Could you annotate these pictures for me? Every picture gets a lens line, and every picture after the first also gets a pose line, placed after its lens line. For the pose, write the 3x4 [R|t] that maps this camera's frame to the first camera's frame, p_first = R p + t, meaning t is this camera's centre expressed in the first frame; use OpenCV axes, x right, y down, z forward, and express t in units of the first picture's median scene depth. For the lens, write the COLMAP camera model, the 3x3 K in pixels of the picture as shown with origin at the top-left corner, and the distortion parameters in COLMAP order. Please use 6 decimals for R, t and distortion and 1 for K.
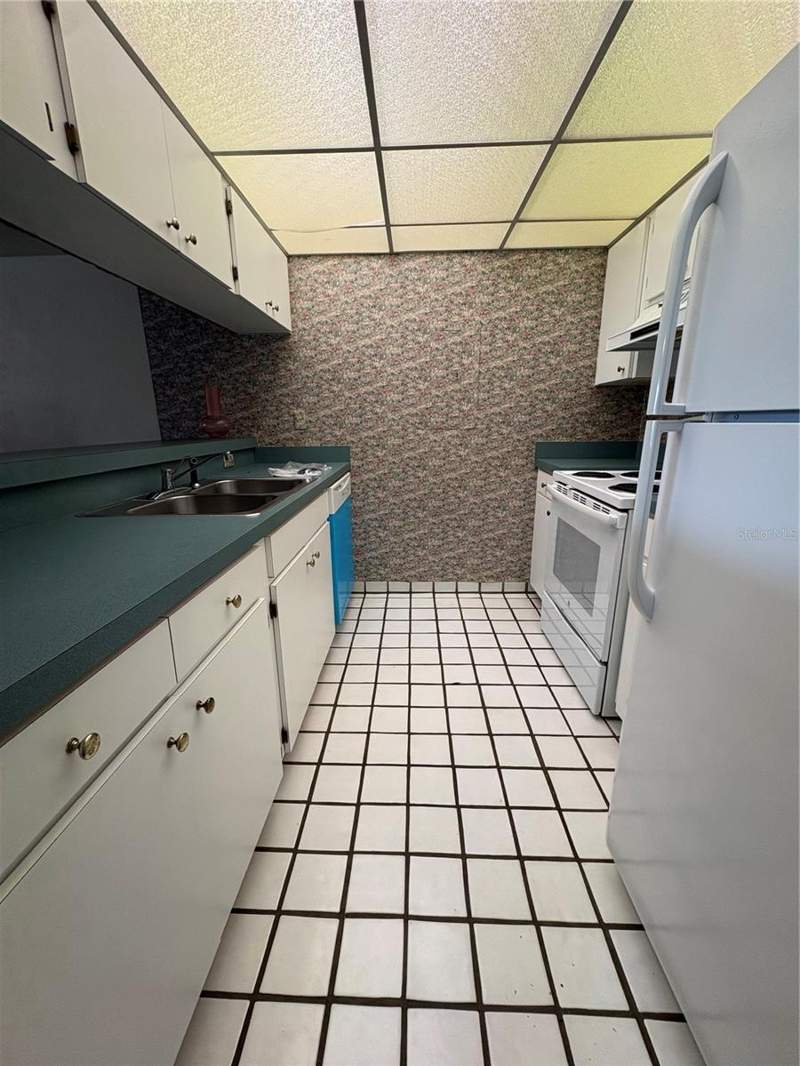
lens RADIAL K [[426.3, 0, 400.0], [0, 426.3, 533.0], [0, 0, 1]] dist [-0.000369, 0.000009]
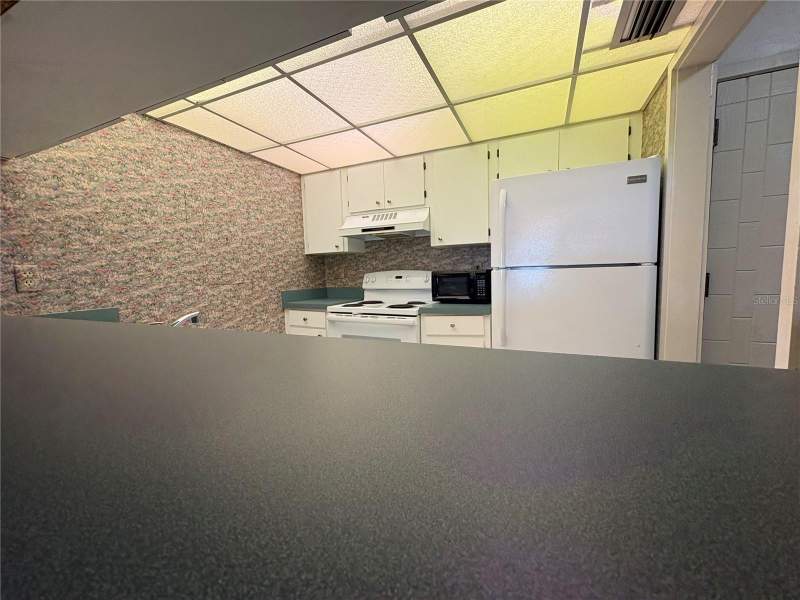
lens RADIAL K [[319.9, 0, 400.0], [0, 319.9, 300.0], [0, 0, 1]] dist [-0.000369, 0.000009]
pose [[0.370645, -0.077833, 0.925508, -0.520104], [0.257850, 0.965934, -0.022031, -0.066300], [-0.892264, 0.246808, 0.378088, 0.281702]]
